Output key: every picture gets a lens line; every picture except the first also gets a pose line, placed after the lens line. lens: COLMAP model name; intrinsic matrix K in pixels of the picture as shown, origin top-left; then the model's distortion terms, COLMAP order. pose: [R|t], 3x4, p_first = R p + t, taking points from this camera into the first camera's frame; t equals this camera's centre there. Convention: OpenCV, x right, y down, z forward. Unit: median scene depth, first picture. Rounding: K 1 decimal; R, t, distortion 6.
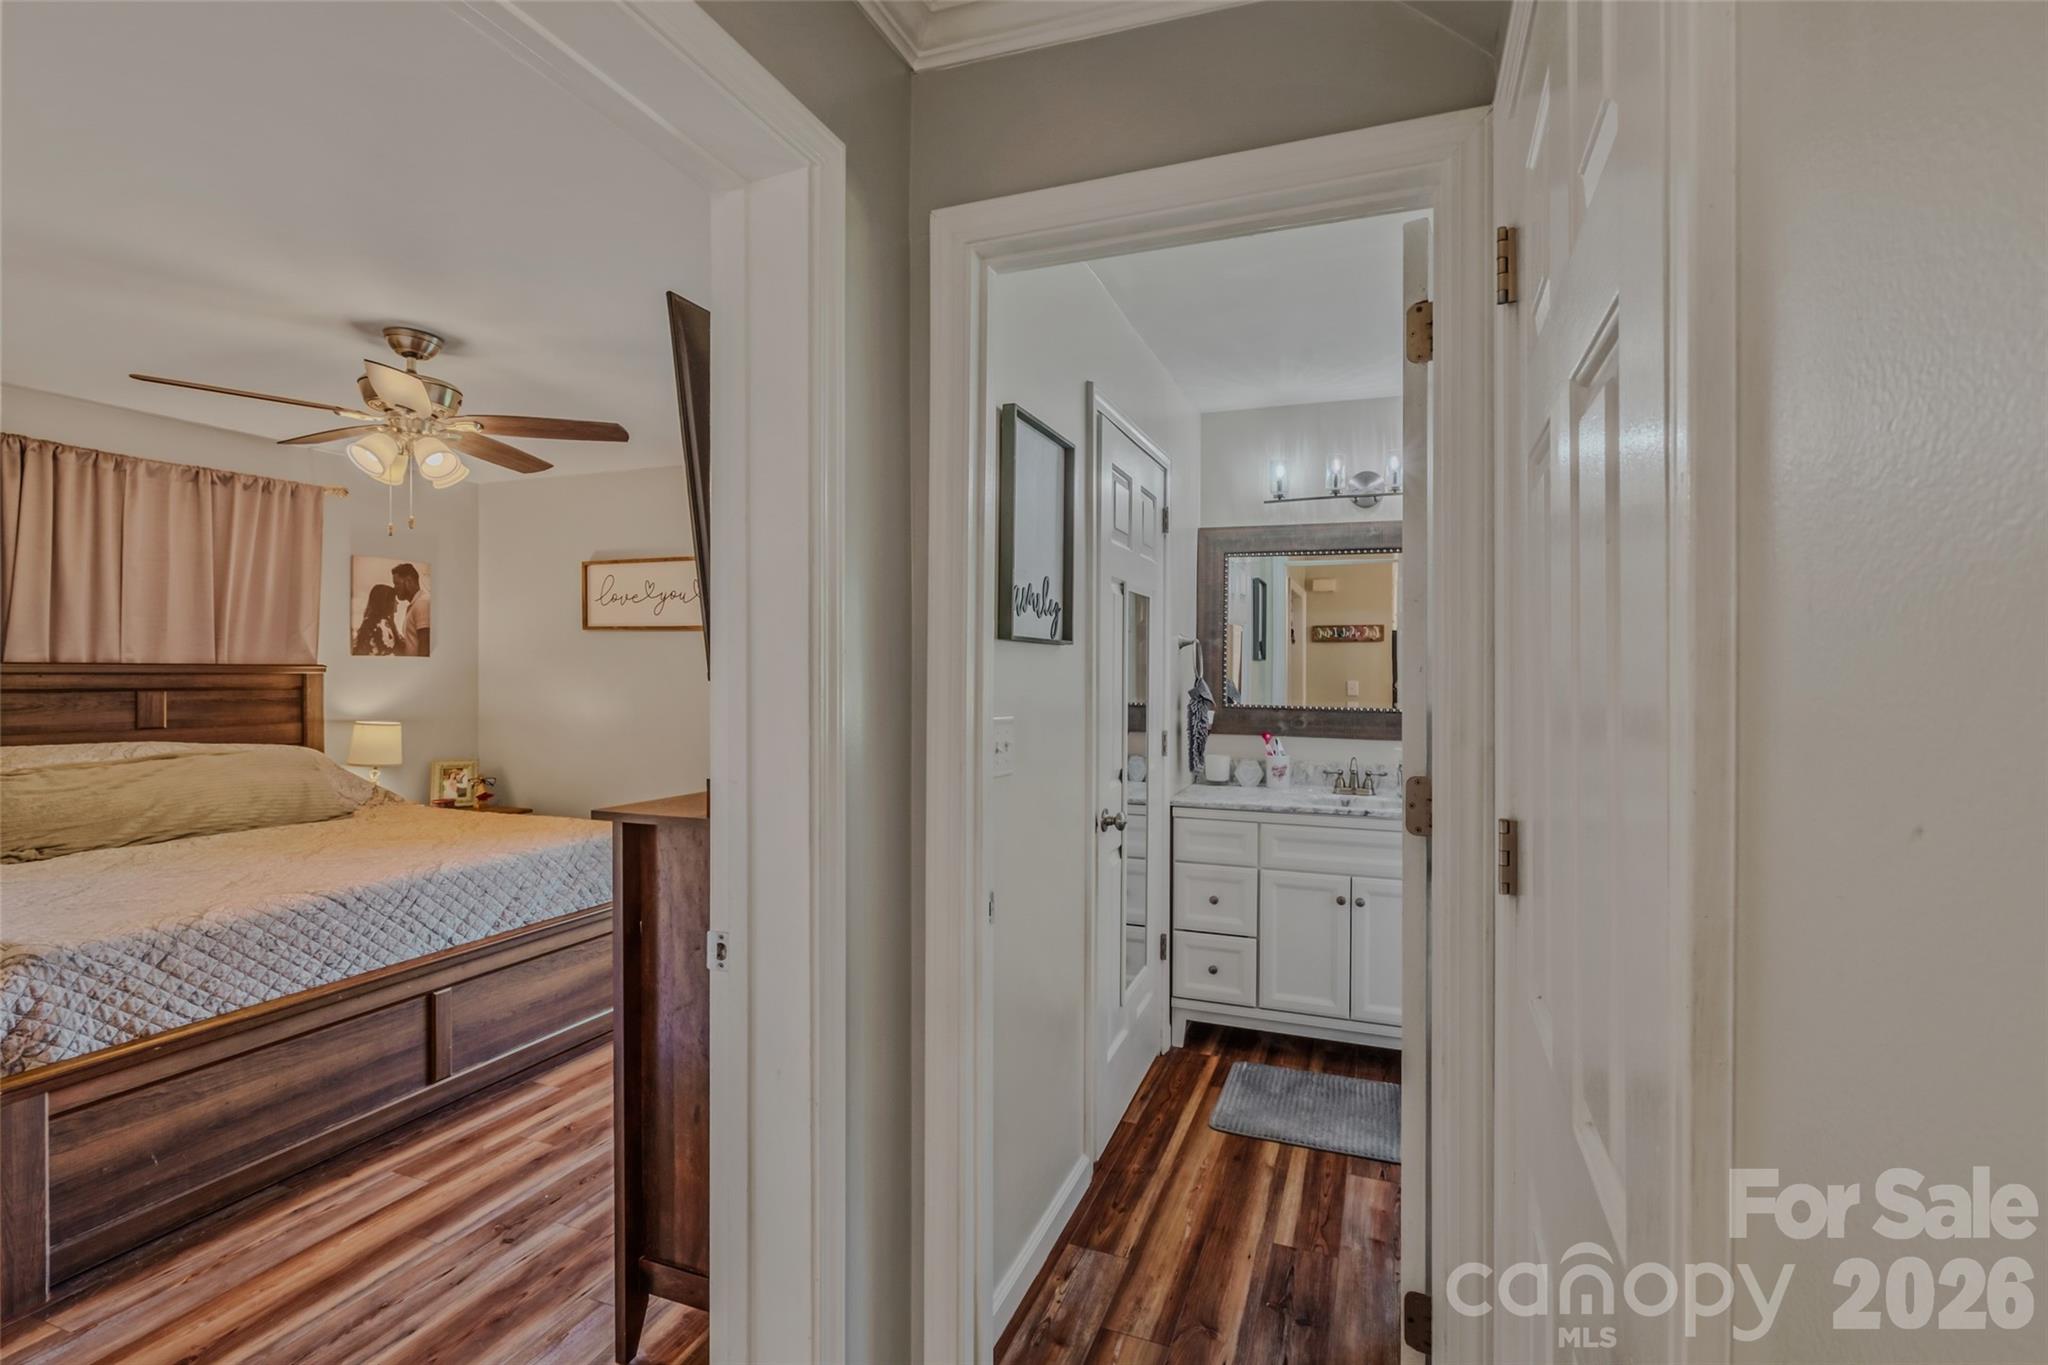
lens RADIAL K [[948.5, 0, 1030.2], [0, 948.5, 675.6], [0, 0, 1]] dist [-0.003322, -0.000493]
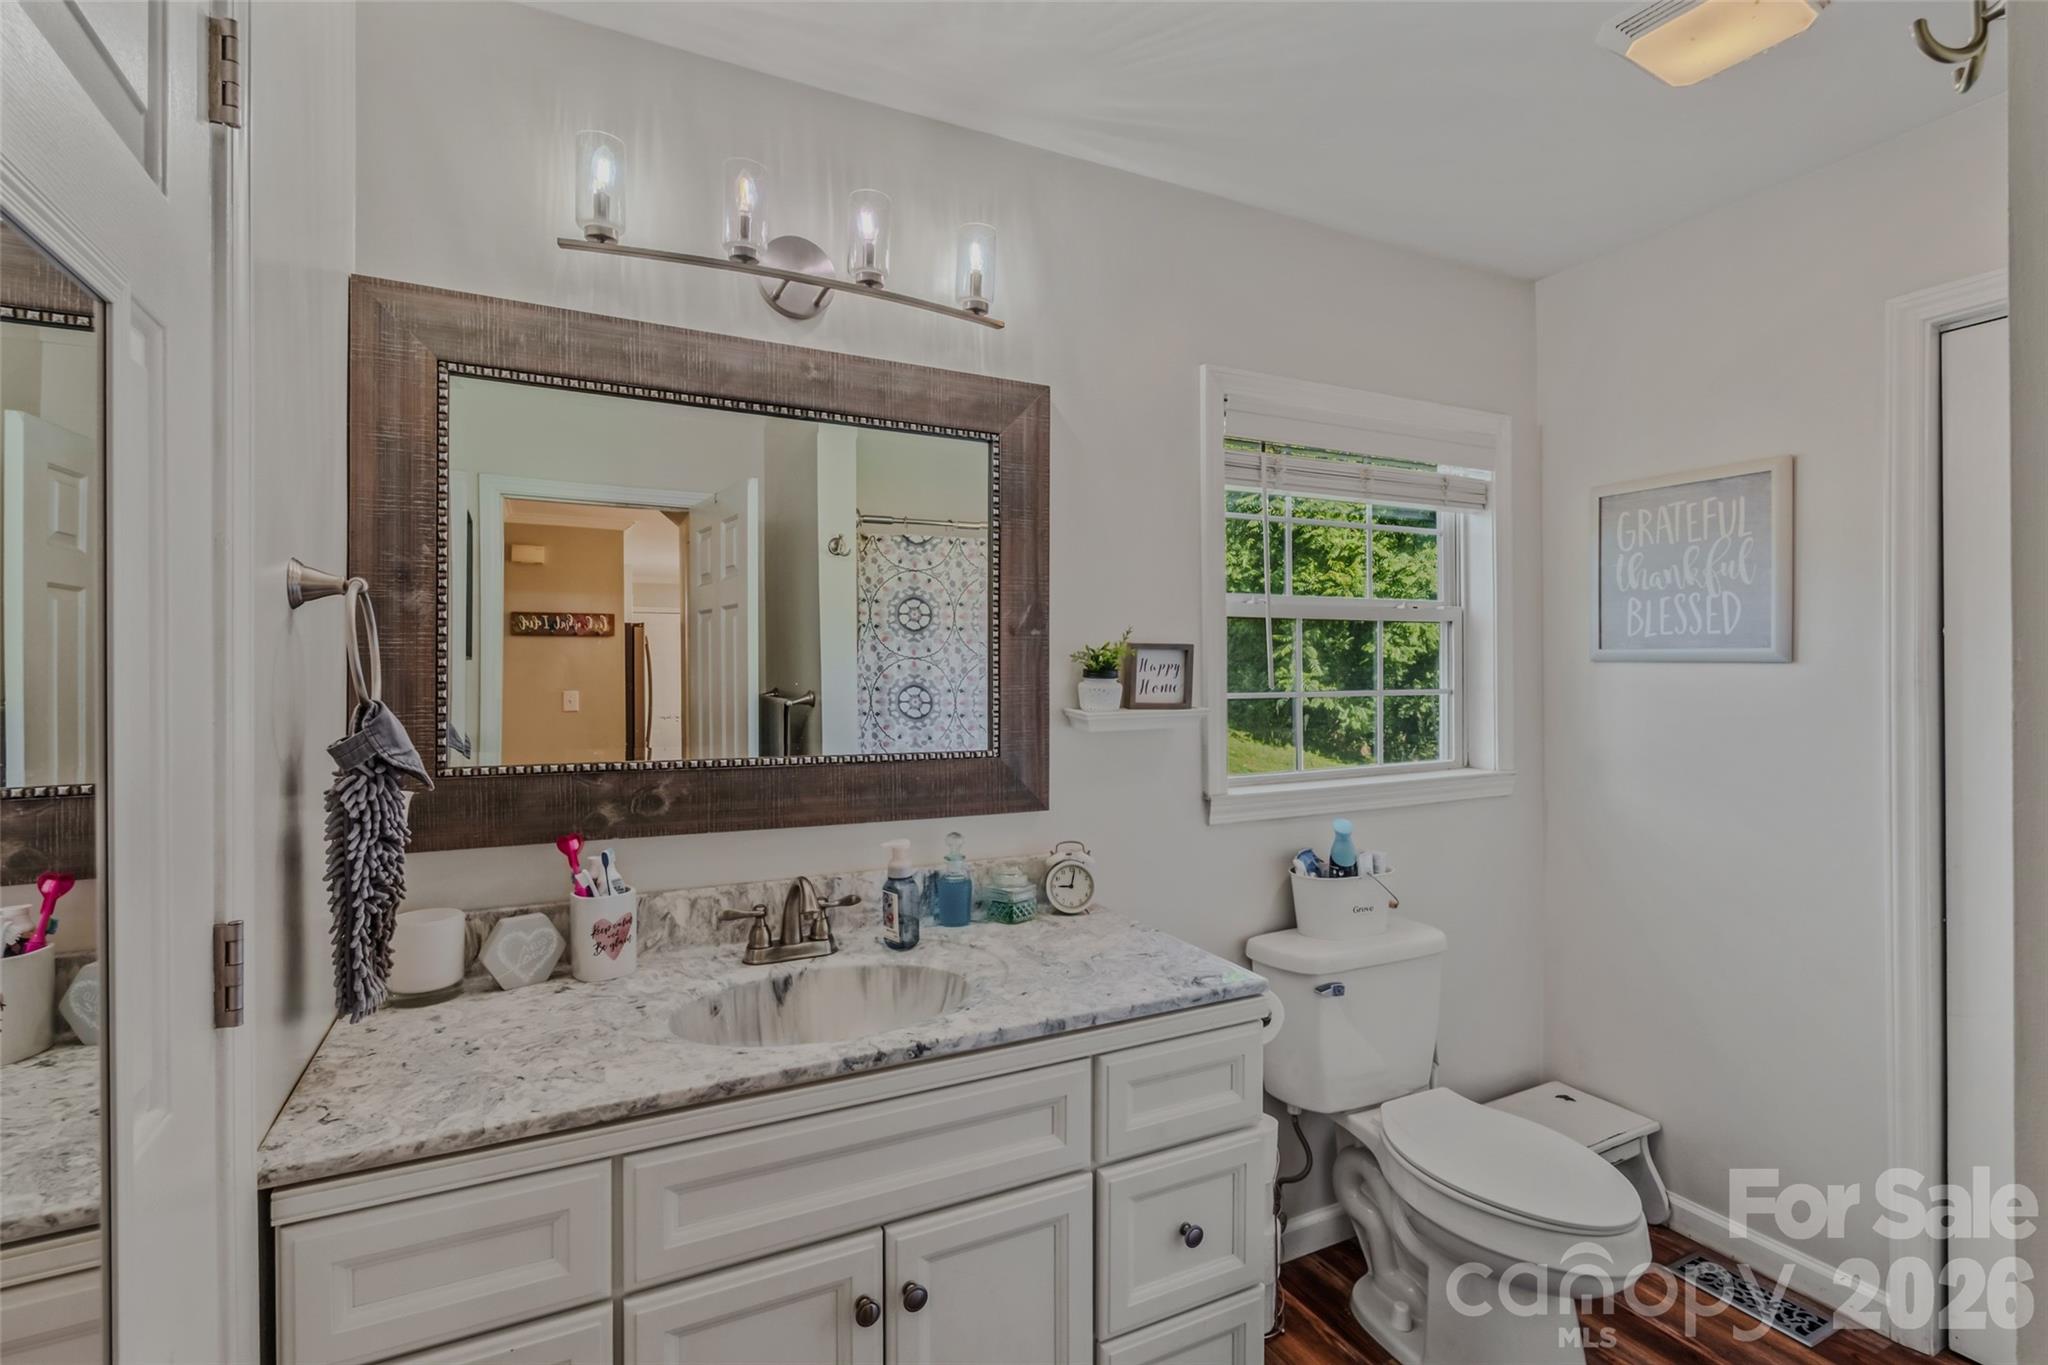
lens RADIAL K [[948.5, 0, 1026.5], [0, 948.5, 672.3], [0, 0, 1]] dist [-0.003322, -0.000493]
pose [[0.674461, -0.008623, 0.738260, 0.089298], [0.014269, 0.999897, -0.001357, -0.003945], [-0.738173, 0.011450, 0.674514, 0.601403]]
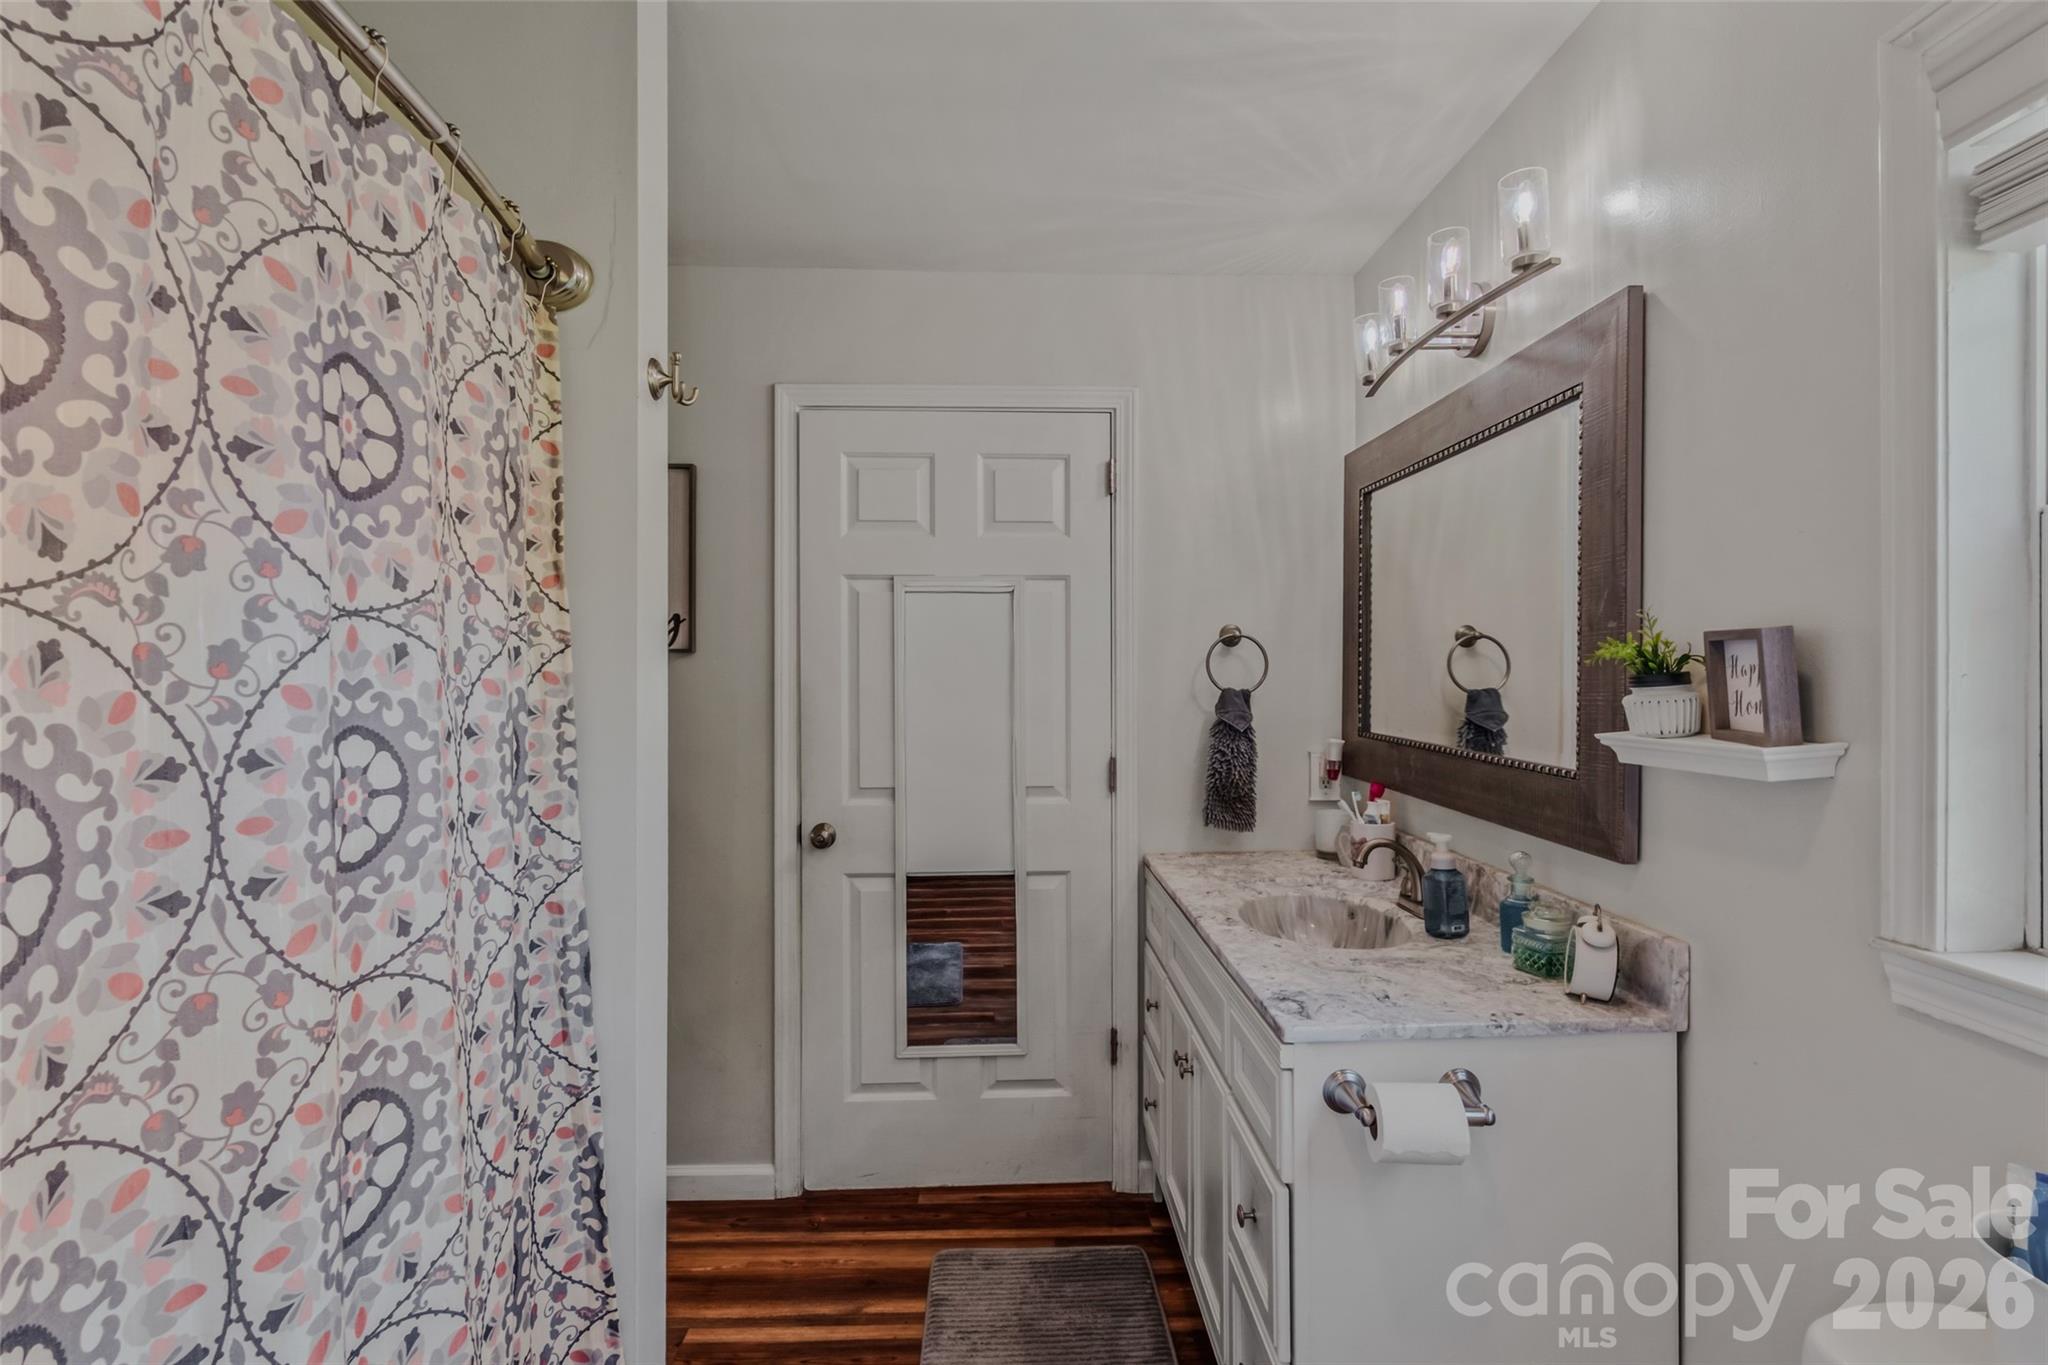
lens RADIAL K [[948.5, 0, 1014.8], [0, 948.5, 687.9], [0, 0, 1]] dist [-0.003322, -0.000493]
pose [[0.374865, 0.006719, -0.927055, 0.713127], [-0.006469, 0.999968, 0.004631, -0.000563], [0.927057, 0.004261, 0.374896, 0.573317]]
